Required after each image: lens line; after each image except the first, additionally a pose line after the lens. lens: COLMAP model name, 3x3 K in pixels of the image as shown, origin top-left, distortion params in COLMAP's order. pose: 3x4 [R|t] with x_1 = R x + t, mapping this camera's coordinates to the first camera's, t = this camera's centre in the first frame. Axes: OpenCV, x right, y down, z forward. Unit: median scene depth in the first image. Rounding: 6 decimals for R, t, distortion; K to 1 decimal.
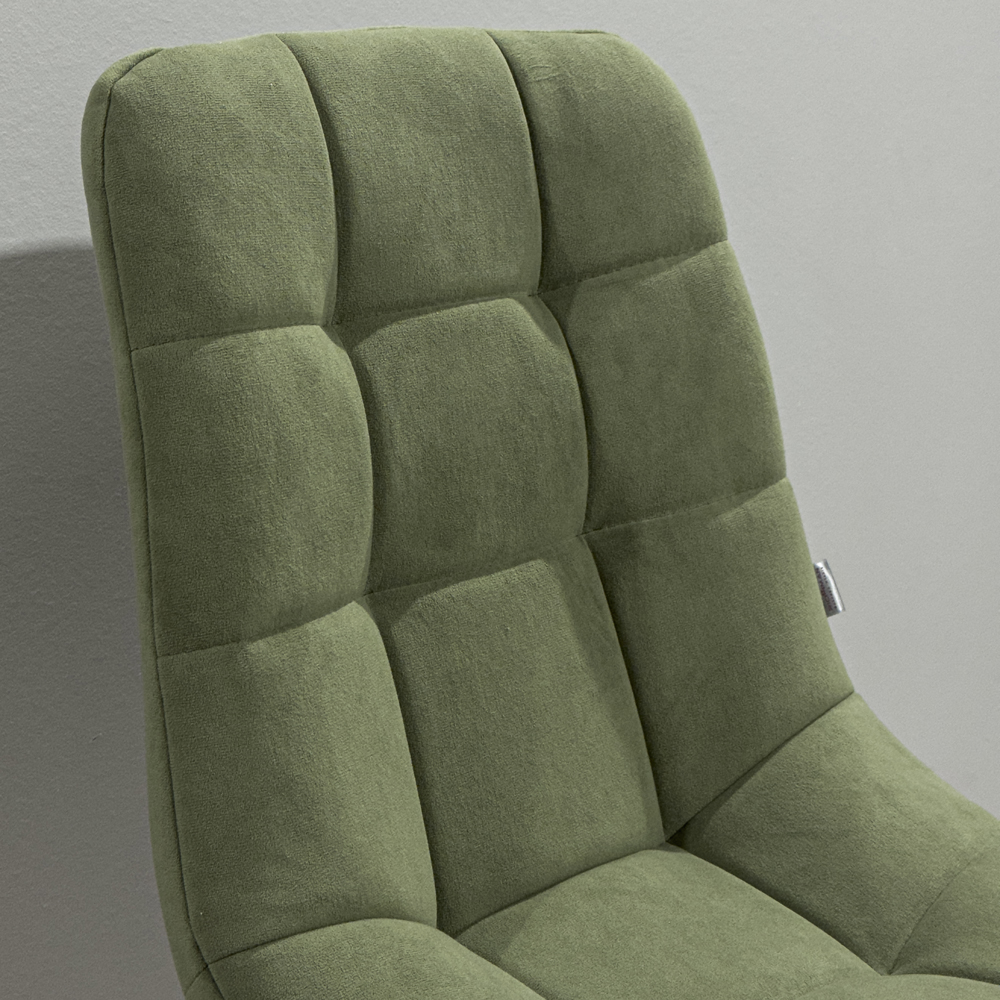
lens RADIAL K [[1909.7, 0, 422.2], [0, 1909.7, 536.7], [0, 0, 1]] dist [0.080660, 0.000000]
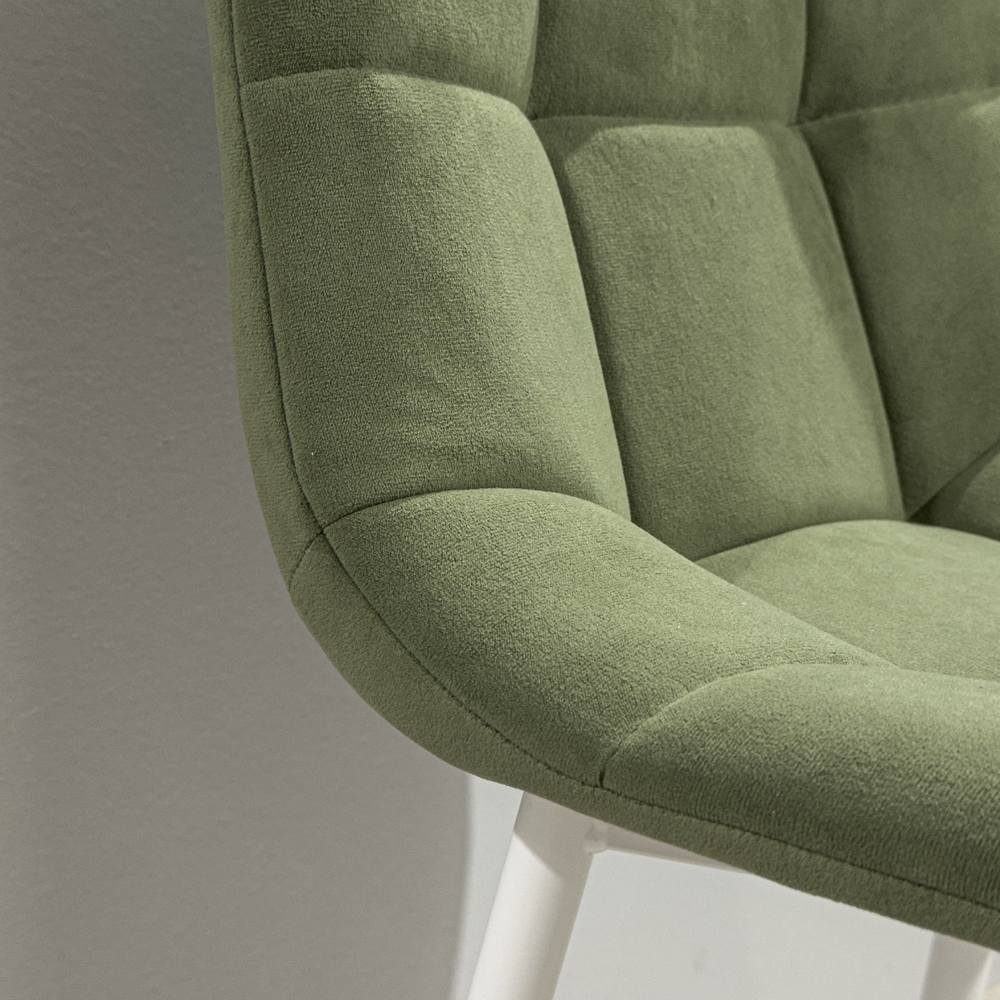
lens RADIAL K [[1758.8, 0, 490.1], [0, 1758.8, 605.5], [0, 0, 1]] dist [0.101624, 0.000000]
pose [[0.999958, -0.009181, -0.000699, -0.044541], [0.009187, 0.999915, 0.009293, 0.206038], [0.000614, -0.009299, 0.999957, 0.321328]]
